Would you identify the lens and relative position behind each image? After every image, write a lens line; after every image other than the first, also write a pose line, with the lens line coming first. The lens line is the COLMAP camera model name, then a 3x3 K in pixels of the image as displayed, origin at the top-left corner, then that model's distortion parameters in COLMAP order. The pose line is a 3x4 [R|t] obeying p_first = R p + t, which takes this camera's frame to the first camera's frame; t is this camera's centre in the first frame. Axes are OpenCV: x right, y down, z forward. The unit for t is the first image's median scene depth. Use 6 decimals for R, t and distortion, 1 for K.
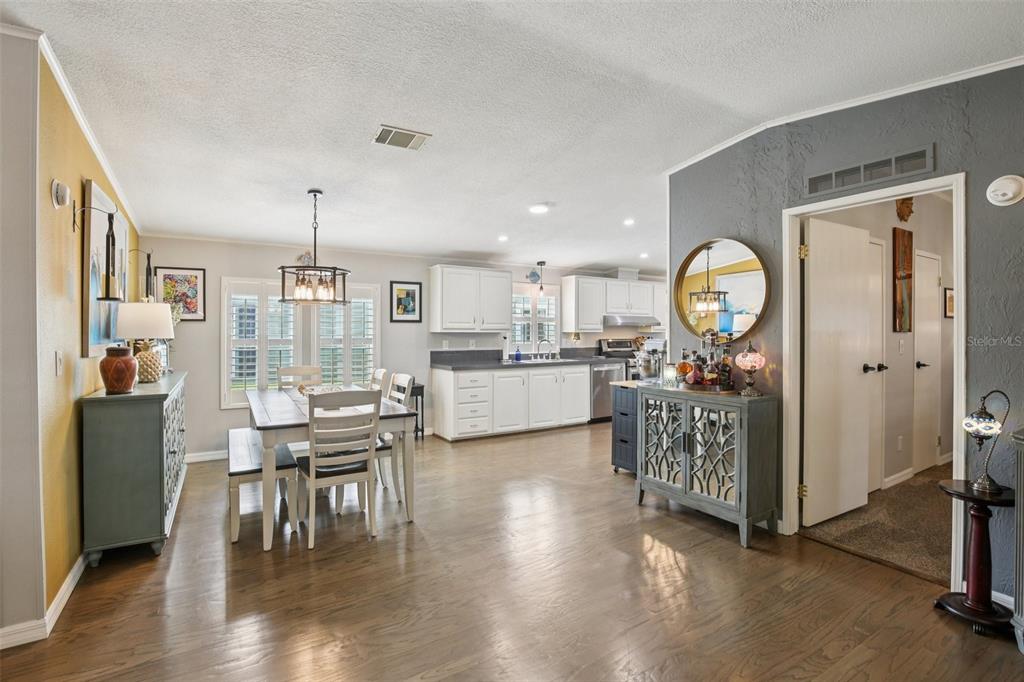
lens RADIAL K [[475.6, 0, 508.8], [0, 475.6, 338.5], [0, 0, 1]] dist [-0.030230, 0.000278]
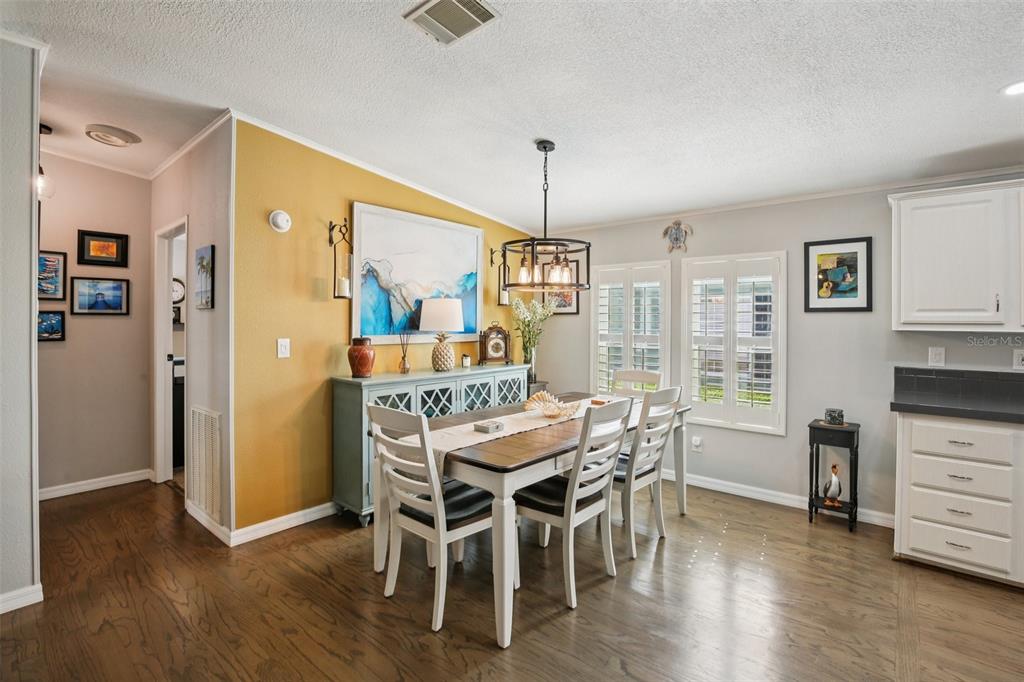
lens RADIAL K [[475.6, 0, 508.8], [0, 475.6, 338.5], [0, 0, 1]] dist [-0.030230, 0.000278]
pose [[0.312529, 0.034840, -0.949269, 0.191829], [-0.020676, 0.999340, 0.029870, -0.010793], [0.949683, 0.010292, 0.313044, 0.452594]]
